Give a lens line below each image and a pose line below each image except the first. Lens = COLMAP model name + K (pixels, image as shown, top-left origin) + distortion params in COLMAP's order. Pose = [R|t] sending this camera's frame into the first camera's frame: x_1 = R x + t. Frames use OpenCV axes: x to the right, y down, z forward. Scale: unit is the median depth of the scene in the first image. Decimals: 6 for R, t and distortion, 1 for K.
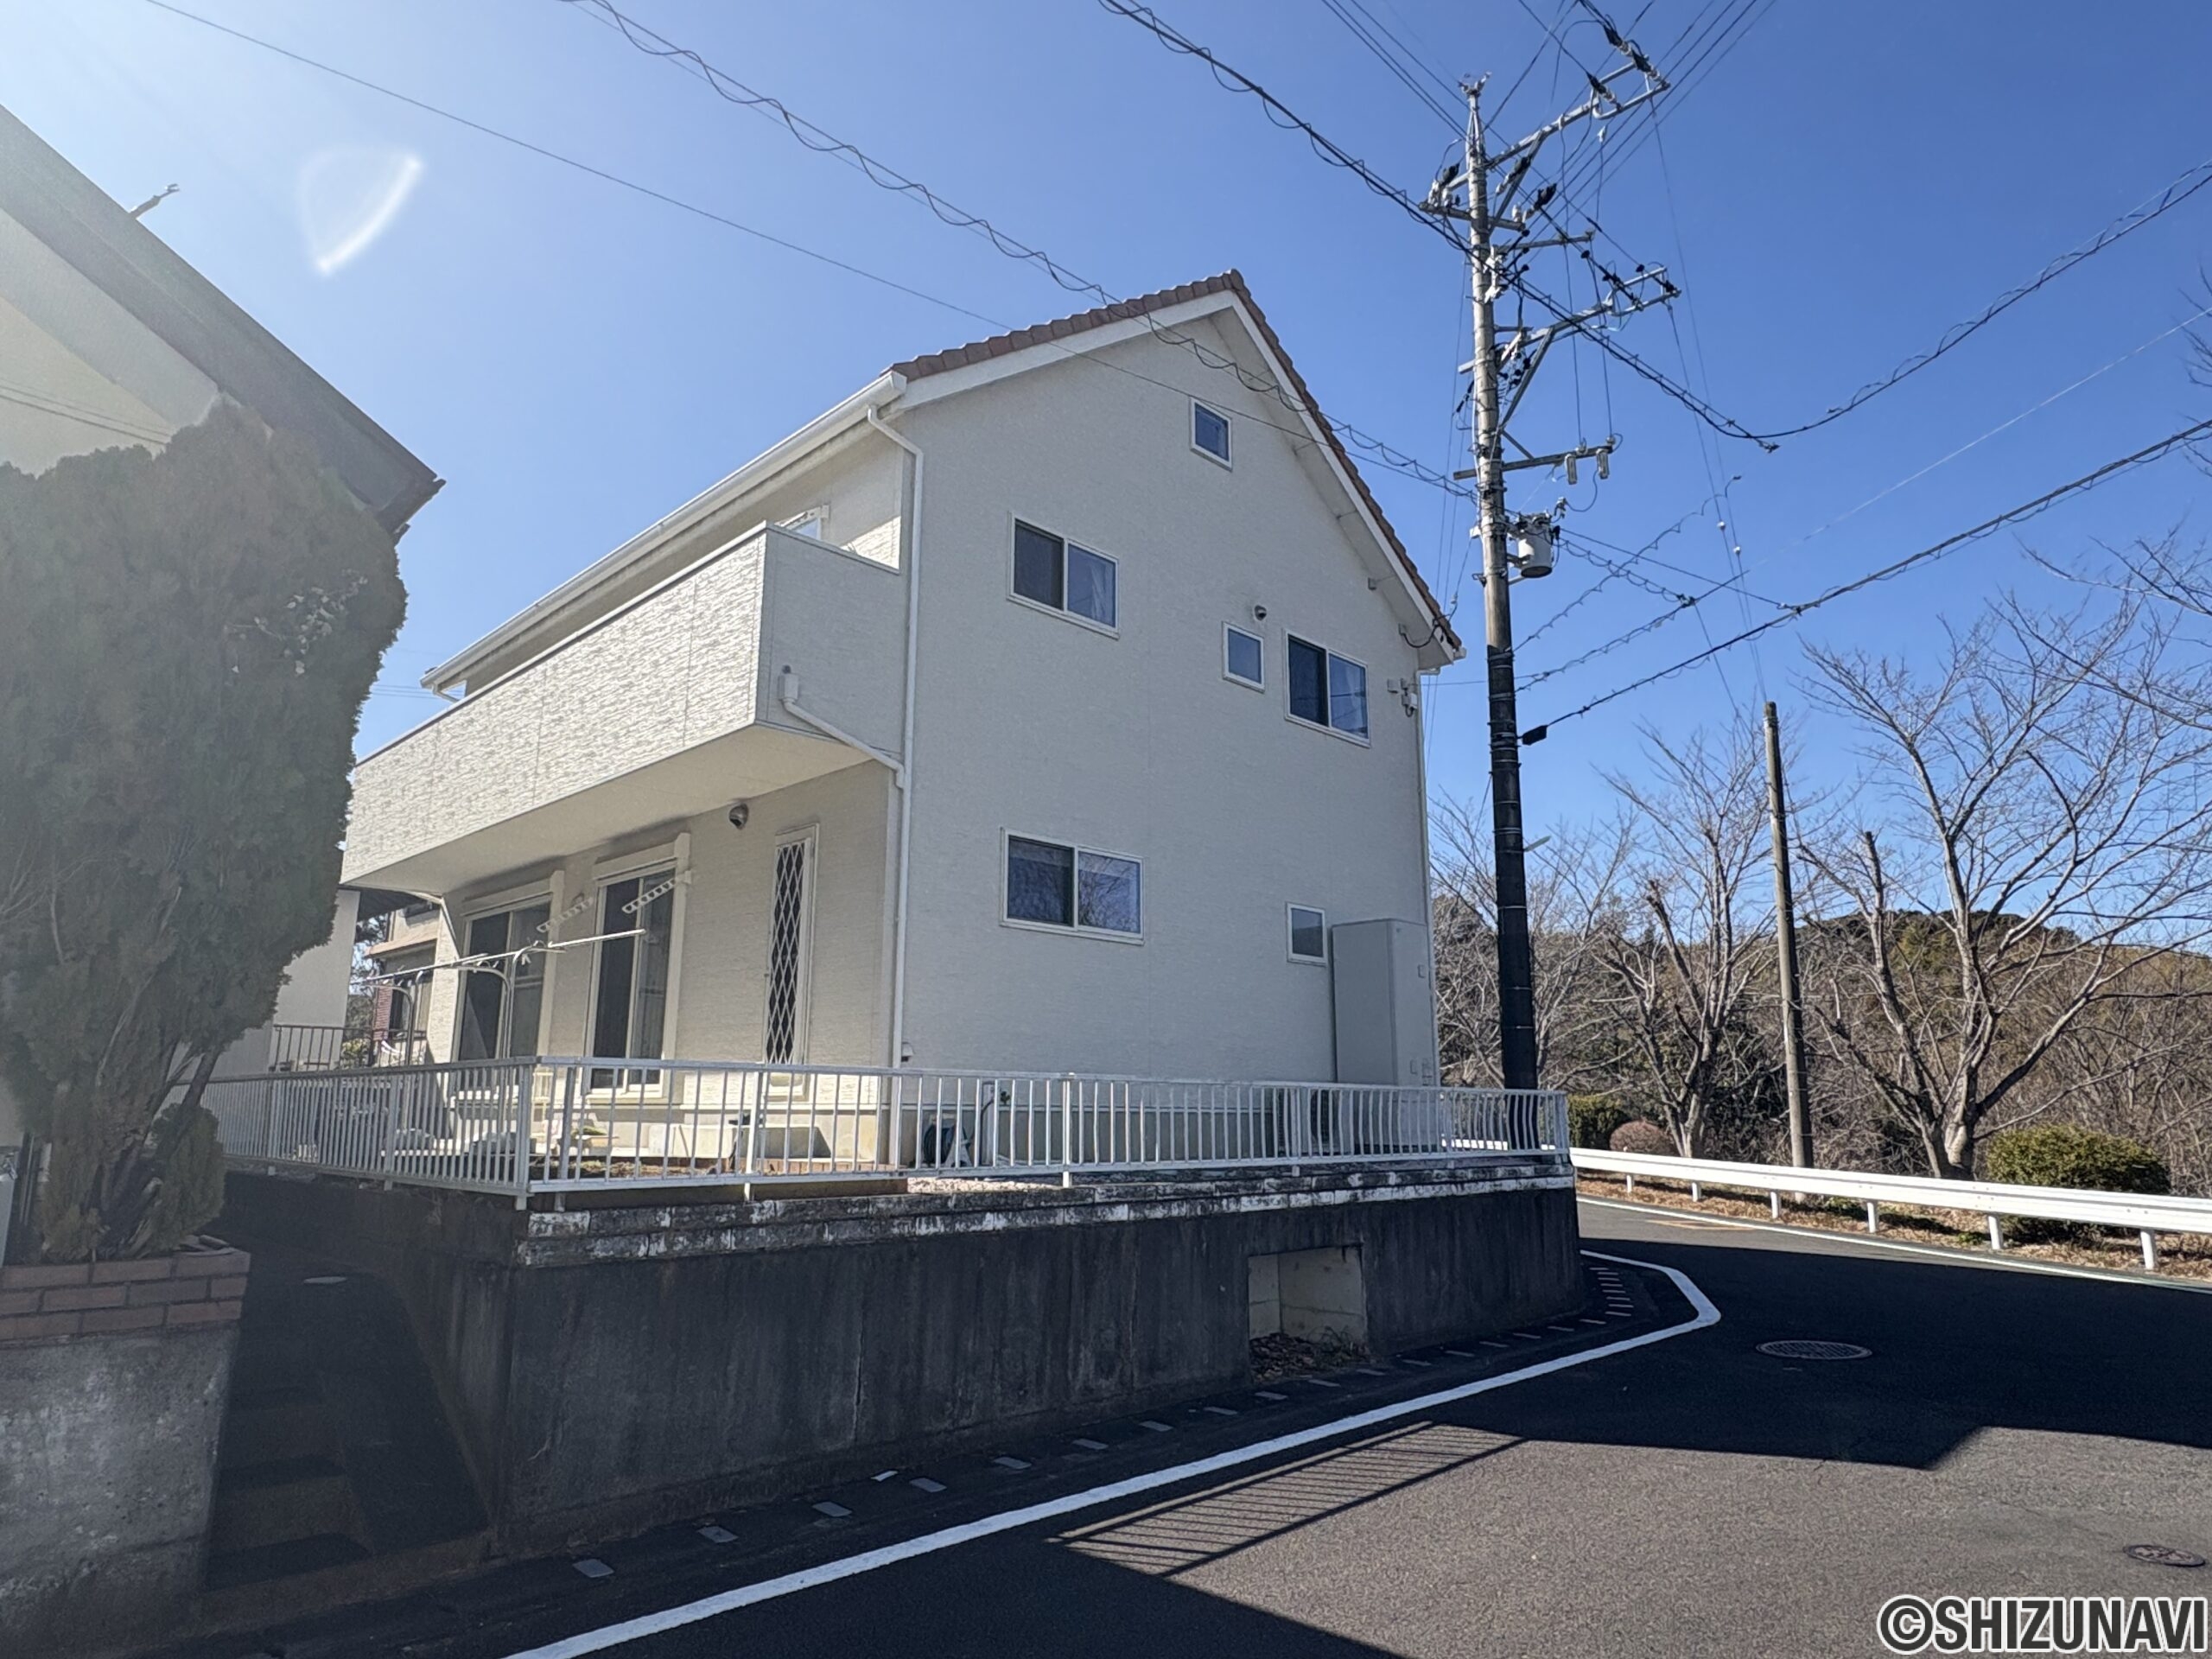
lens RADIAL K [[1301.3, 0, 1097.6], [0, 1301.3, 832.1], [0, 0, 1]] dist [0.001522, 0.001803]
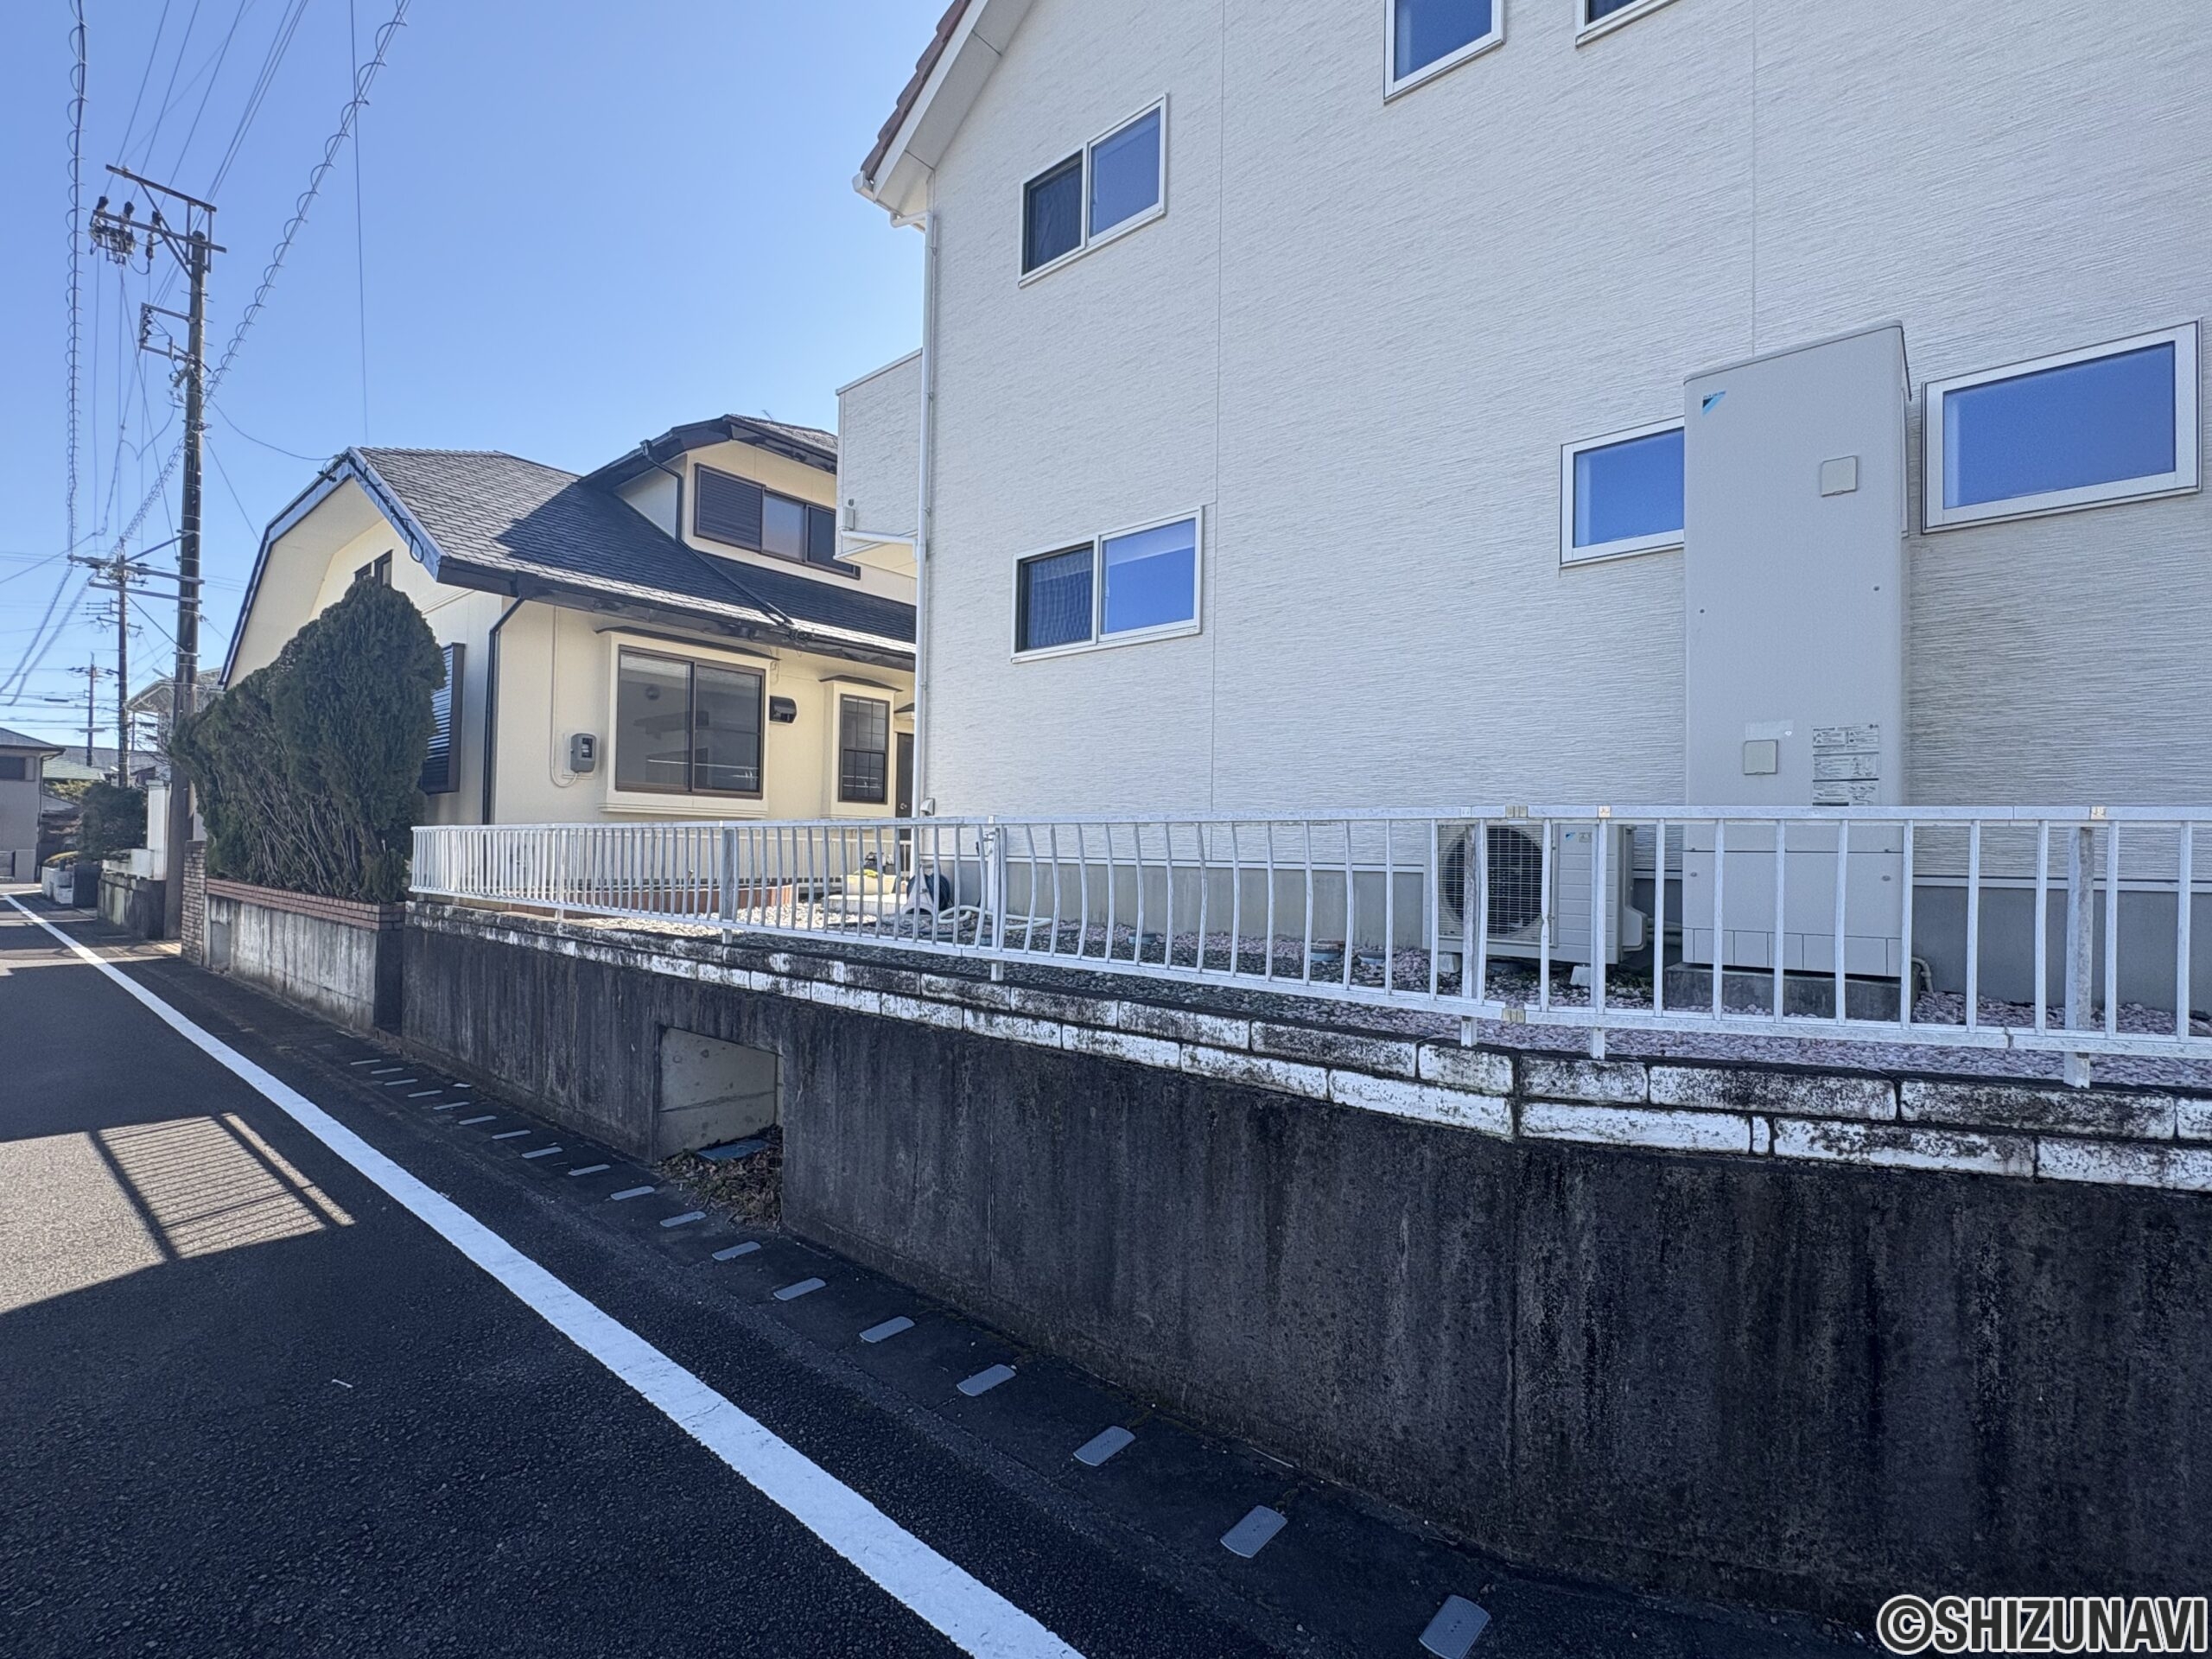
lens RADIAL K [[998.2, 0, 1108.9], [0, 998.2, 831.5], [0, 0, 1]] dist [0.001976, -0.000951]
pose [[0.081915, -0.027594, -0.996257, 0.695942], [0.193449, 0.981046, -0.011267, 0.232064], [0.977685, -0.191802, 0.085701, 1.094928]]
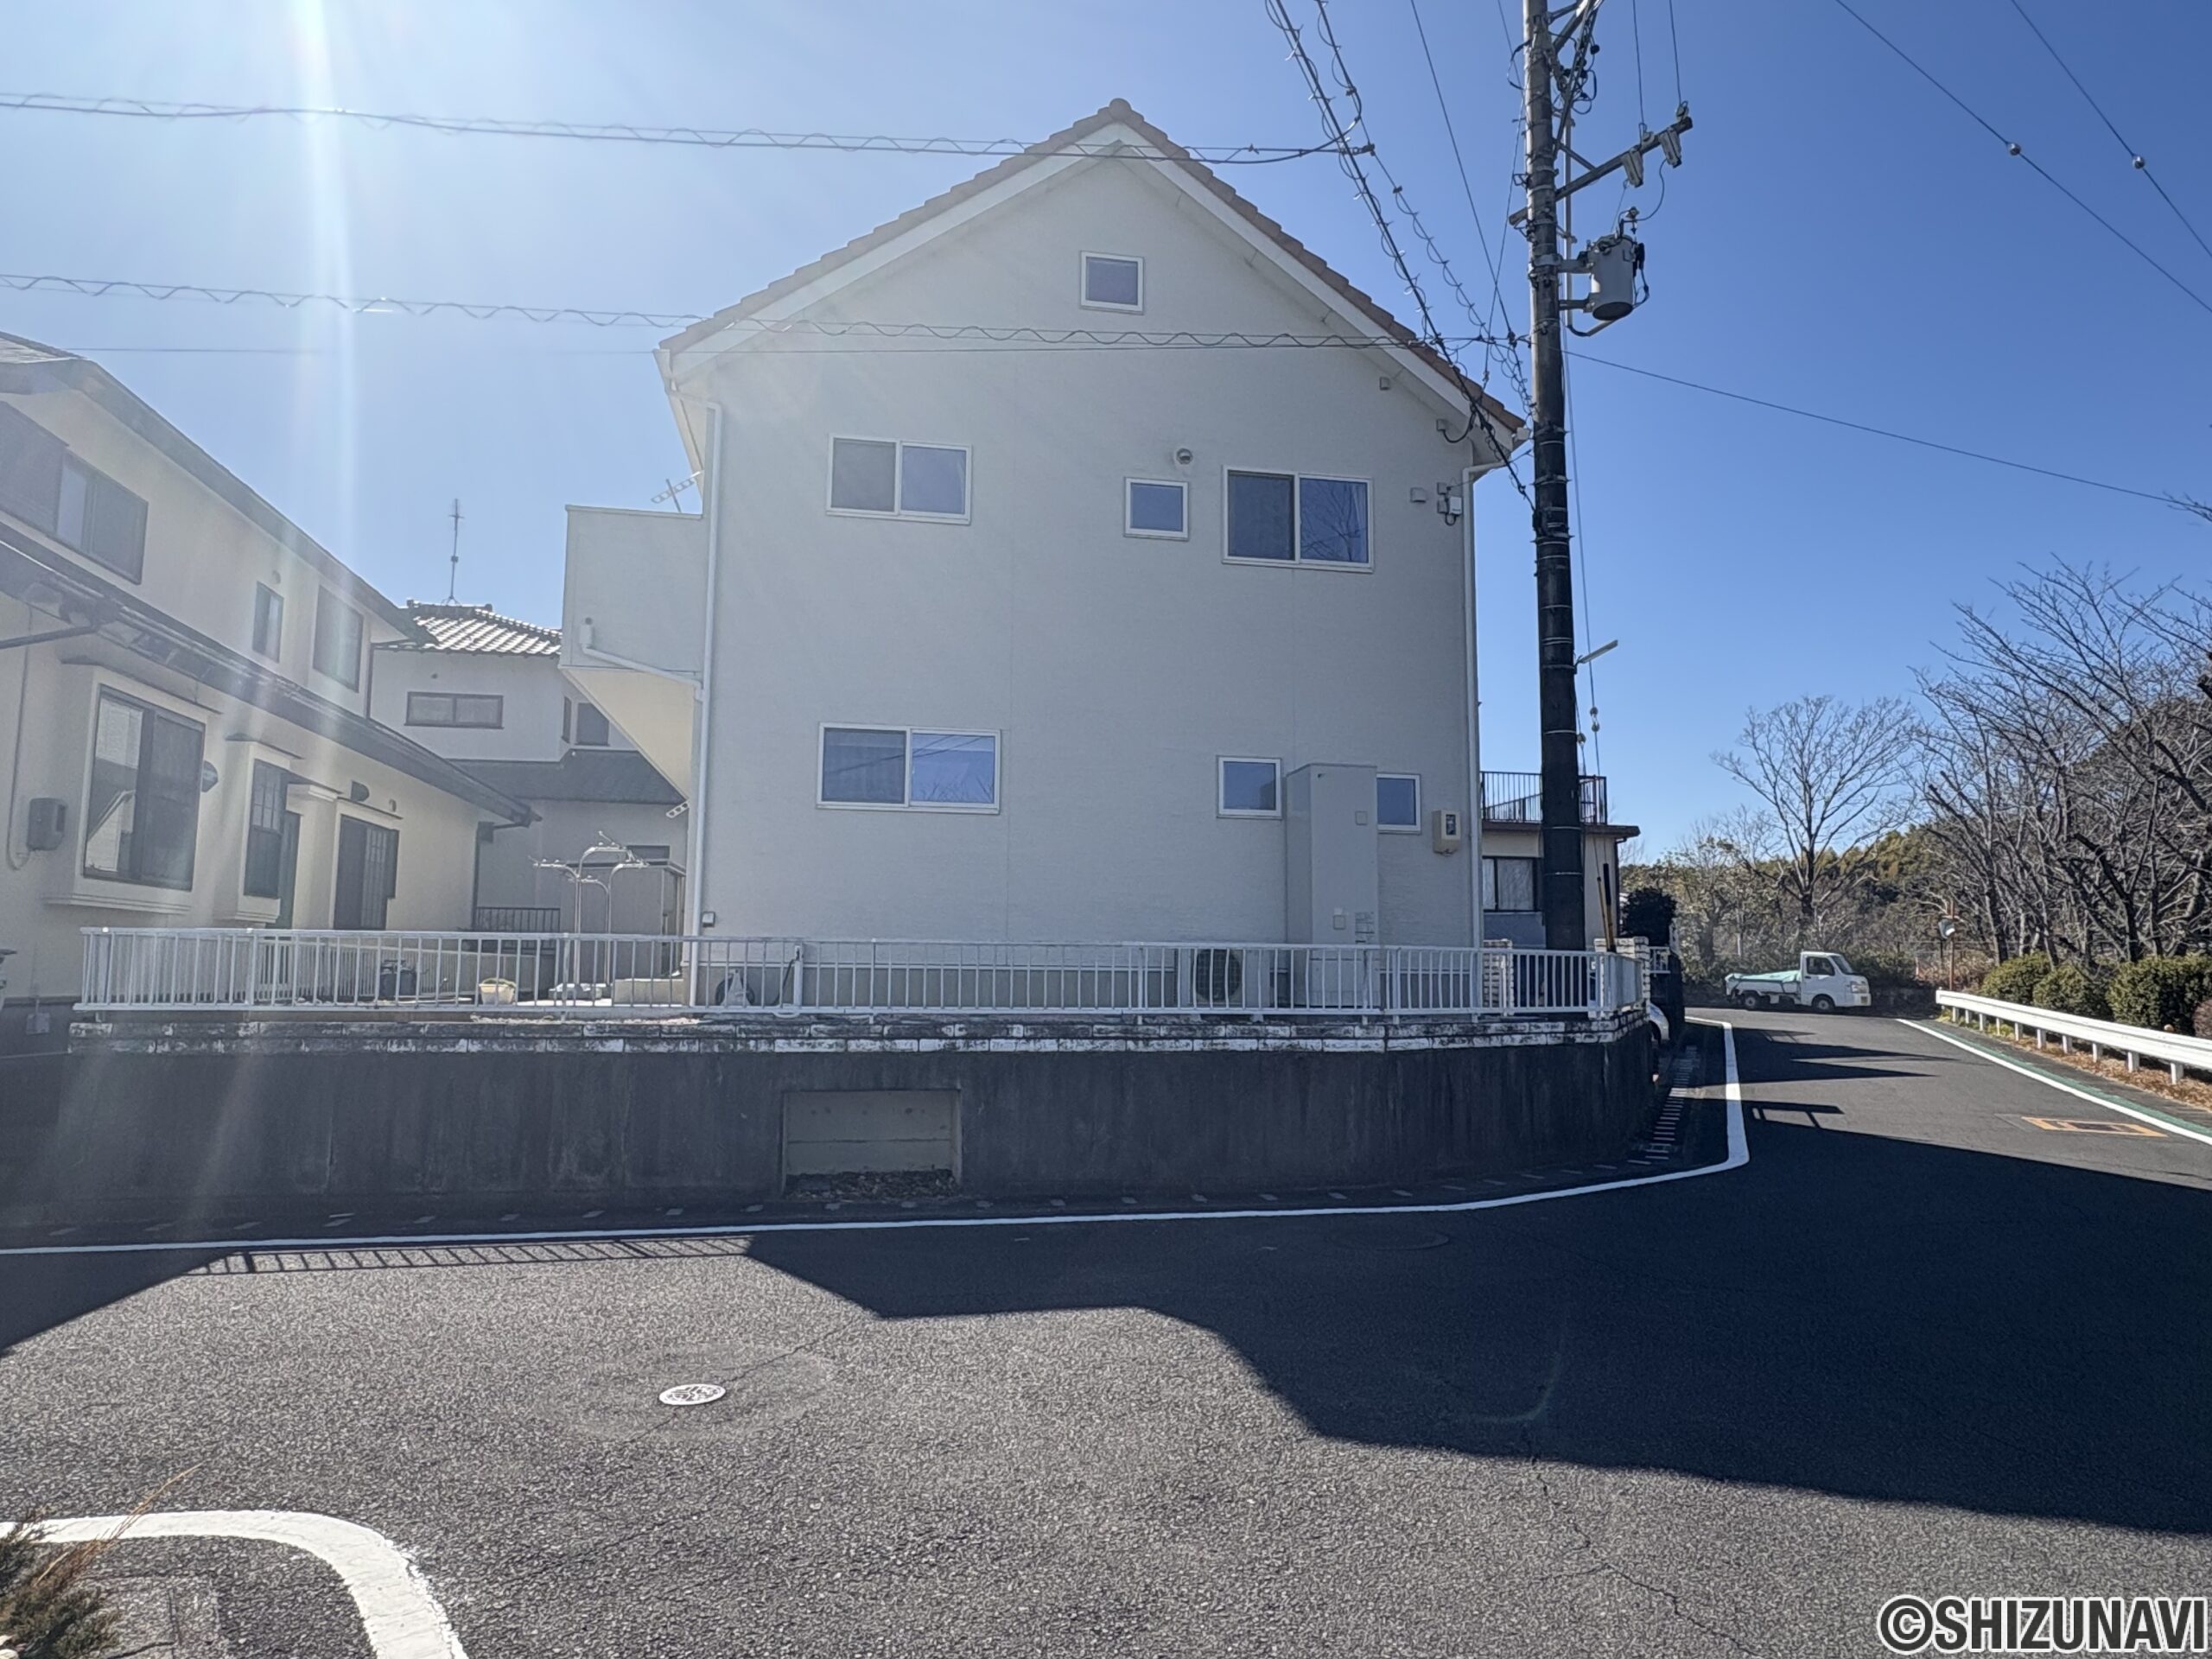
lens RADIAL K [[1301.3, 0, 1108.0], [0, 1301.3, 826.8], [0, 0, 1]] dist [0.001522, 0.001803]
pose [[0.826726, -0.063179, -0.559046, 0.862974], [0.114534, 0.991766, 0.057294, 0.057937], [0.550823, -0.111396, 0.827155, 0.215829]]
